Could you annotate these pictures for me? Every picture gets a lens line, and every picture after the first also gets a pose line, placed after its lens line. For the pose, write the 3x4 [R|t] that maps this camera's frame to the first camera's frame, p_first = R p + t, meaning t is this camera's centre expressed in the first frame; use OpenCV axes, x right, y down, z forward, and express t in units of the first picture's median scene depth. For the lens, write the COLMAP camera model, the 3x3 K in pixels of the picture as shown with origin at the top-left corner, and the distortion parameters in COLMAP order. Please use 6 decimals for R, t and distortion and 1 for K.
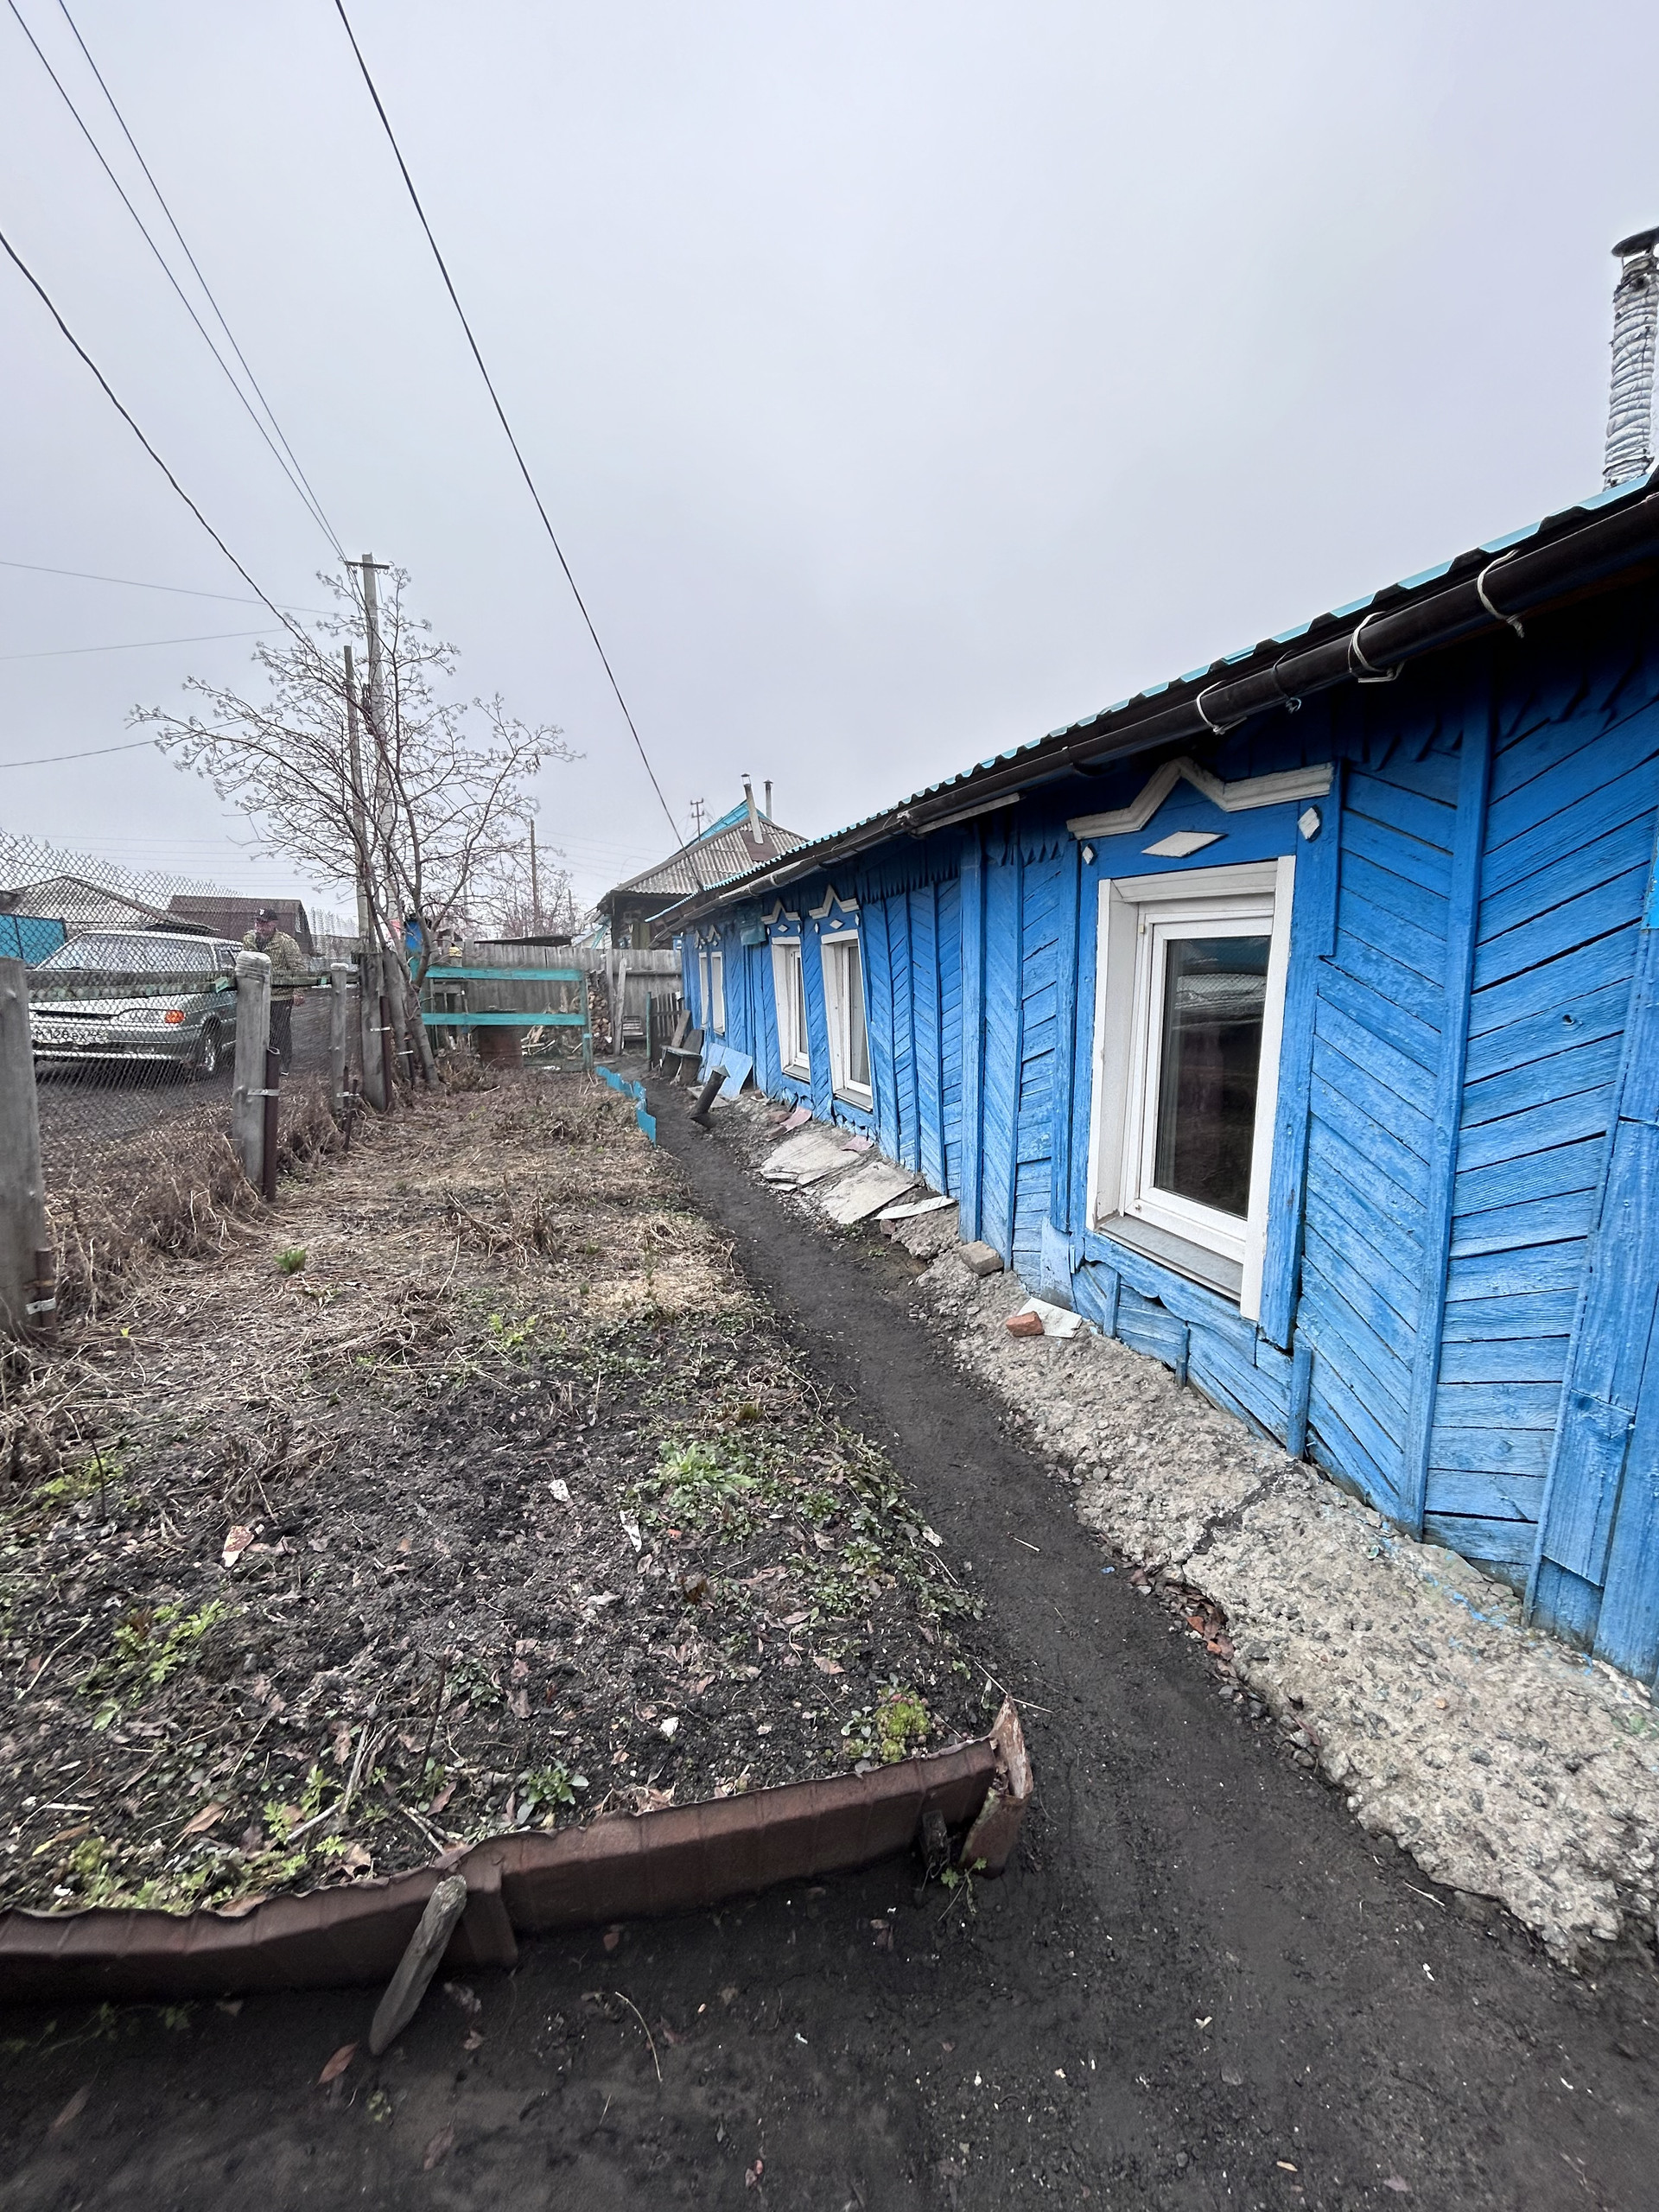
lens RADIAL K [[889.0, 0, 829.1], [0, 889.0, 1119.9], [0, 0, 1]] dist [0.002558, 0.000169]
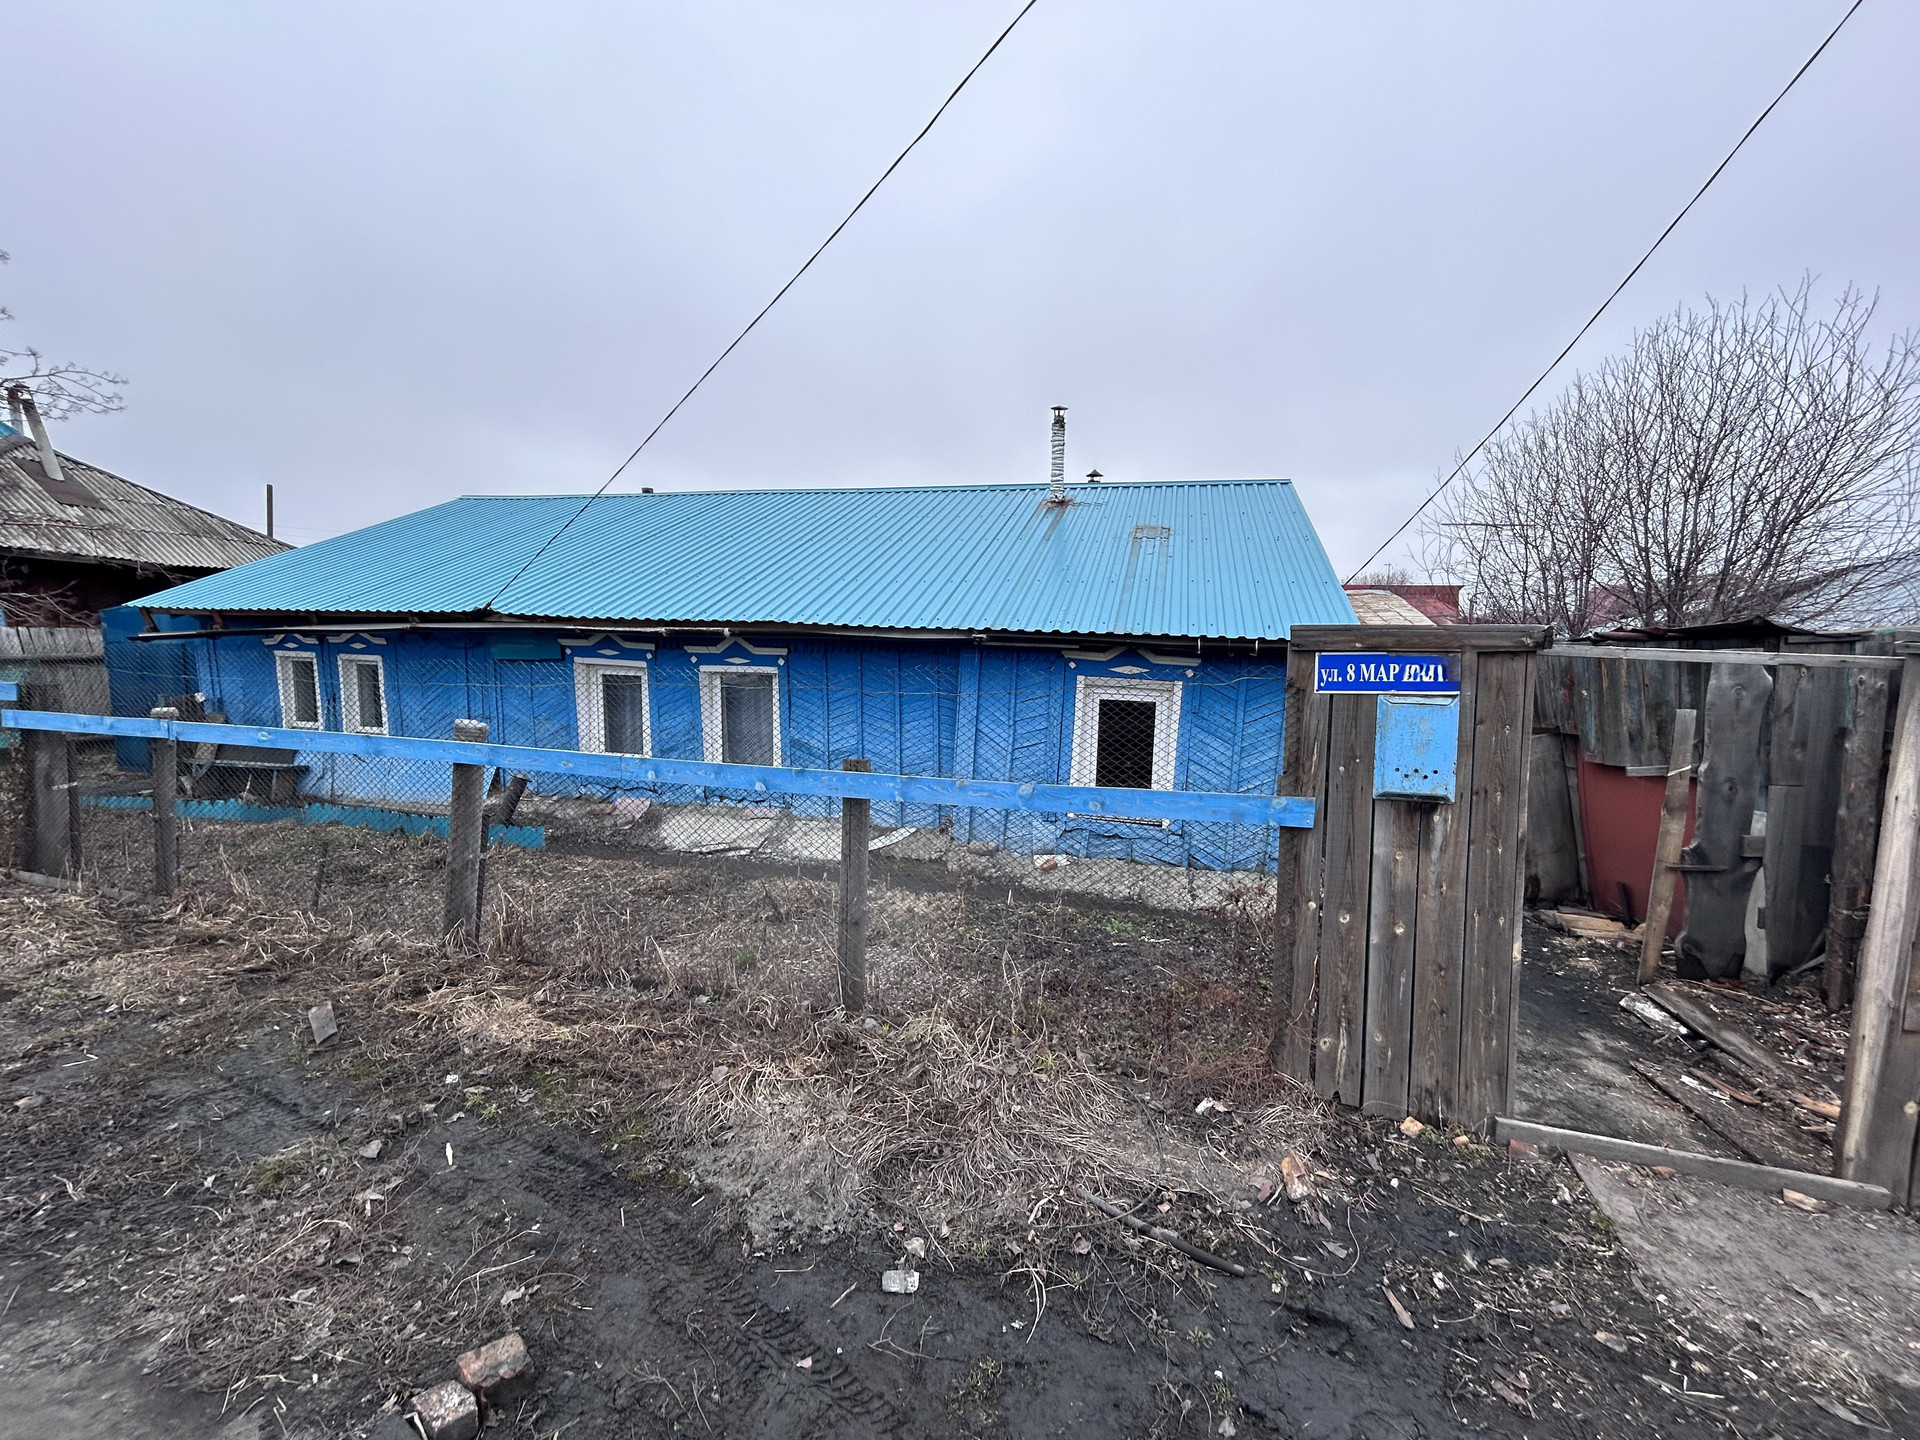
lens RADIAL K [[771.6, 0, 957.6], [0, 771.6, 717.4], [0, 0, 1]] dist [0.002558, 0.000169]
pose [[0.561031, -0.078868, 0.824029, -1.878202], [0.117260, 0.992985, 0.015204, -0.251141], [-0.819448, 0.088096, 0.566343, 0.068904]]
